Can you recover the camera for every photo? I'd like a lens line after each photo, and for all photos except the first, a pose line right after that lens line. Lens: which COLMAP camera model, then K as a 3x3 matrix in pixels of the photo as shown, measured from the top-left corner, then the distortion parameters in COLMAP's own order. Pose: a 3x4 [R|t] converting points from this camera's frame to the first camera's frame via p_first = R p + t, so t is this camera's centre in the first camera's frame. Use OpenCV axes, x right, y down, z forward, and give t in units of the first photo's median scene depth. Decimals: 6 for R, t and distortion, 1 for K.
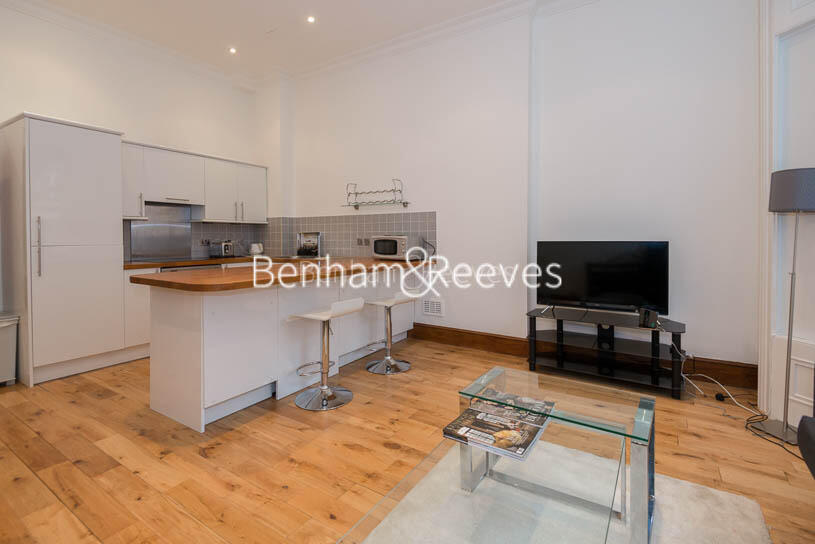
lens RADIAL K [[378.4, 0, 419.8], [0, 378.4, 270.2], [0, 0, 1]] dist [-0.000841, -0.000571]
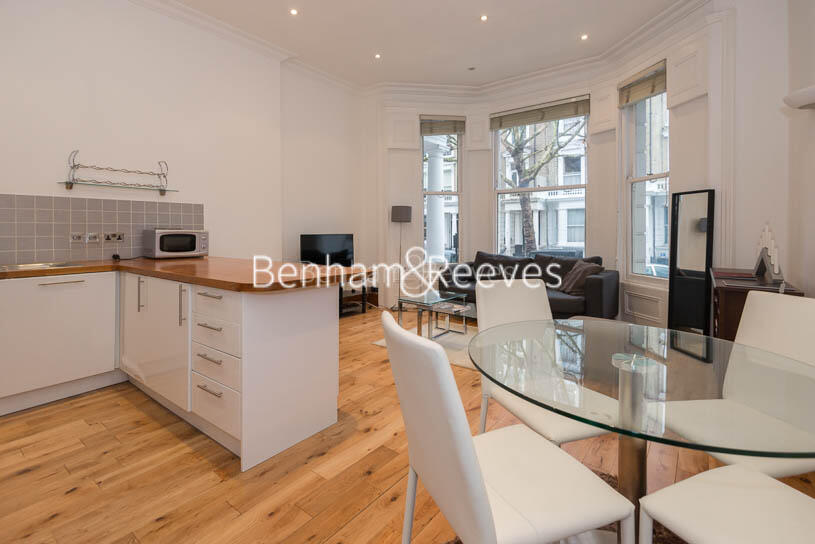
lens RADIAL K [[378.4, 0, 419.8], [0, 378.4, 270.2], [0, 0, 1]] dist [-0.000841, -0.000571]
pose [[0.071014, -0.100677, 0.992382, -0.897438], [0.081946, 0.992119, 0.094786, -0.034834], [-0.994104, 0.074591, 0.078704, 0.385714]]
